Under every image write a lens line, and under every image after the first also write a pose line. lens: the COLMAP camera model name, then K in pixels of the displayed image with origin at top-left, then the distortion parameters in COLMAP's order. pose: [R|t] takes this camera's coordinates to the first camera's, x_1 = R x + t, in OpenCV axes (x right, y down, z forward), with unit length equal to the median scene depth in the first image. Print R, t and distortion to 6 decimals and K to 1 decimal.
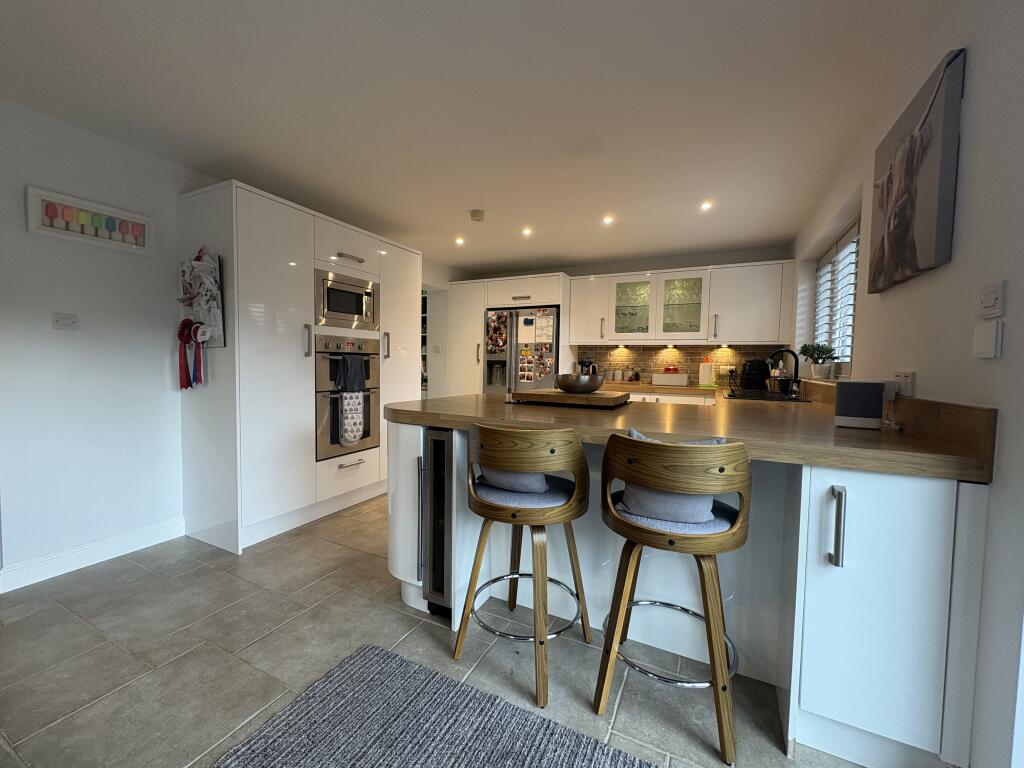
lens RADIAL K [[406.8, 0, 512.4], [0, 406.8, 383.3], [0, 0, 1]] dist [-0.001070, -0.000170]
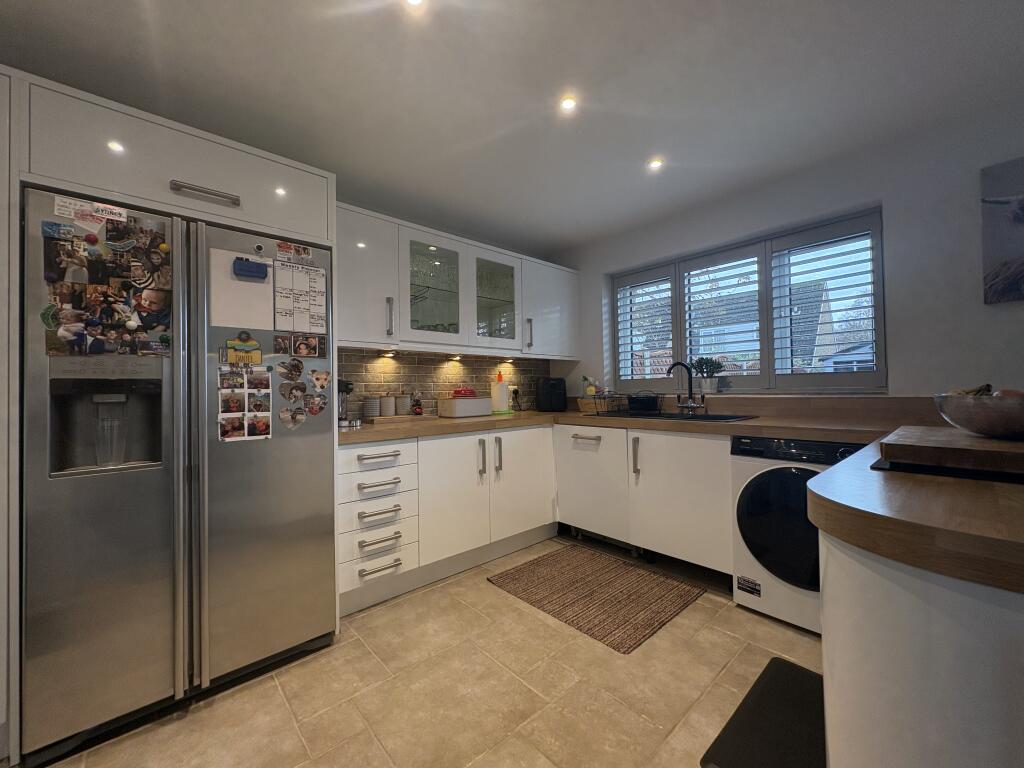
lens RADIAL K [[406.8, 0, 513.0], [0, 406.8, 382.4], [0, 0, 1]] dist [-0.001070, -0.000170]
pose [[0.364035, -0.005604, 0.931369, -0.205246], [0.068251, 0.997454, -0.020675, -0.030151], [-0.928881, 0.071093, 0.363490, 0.659692]]
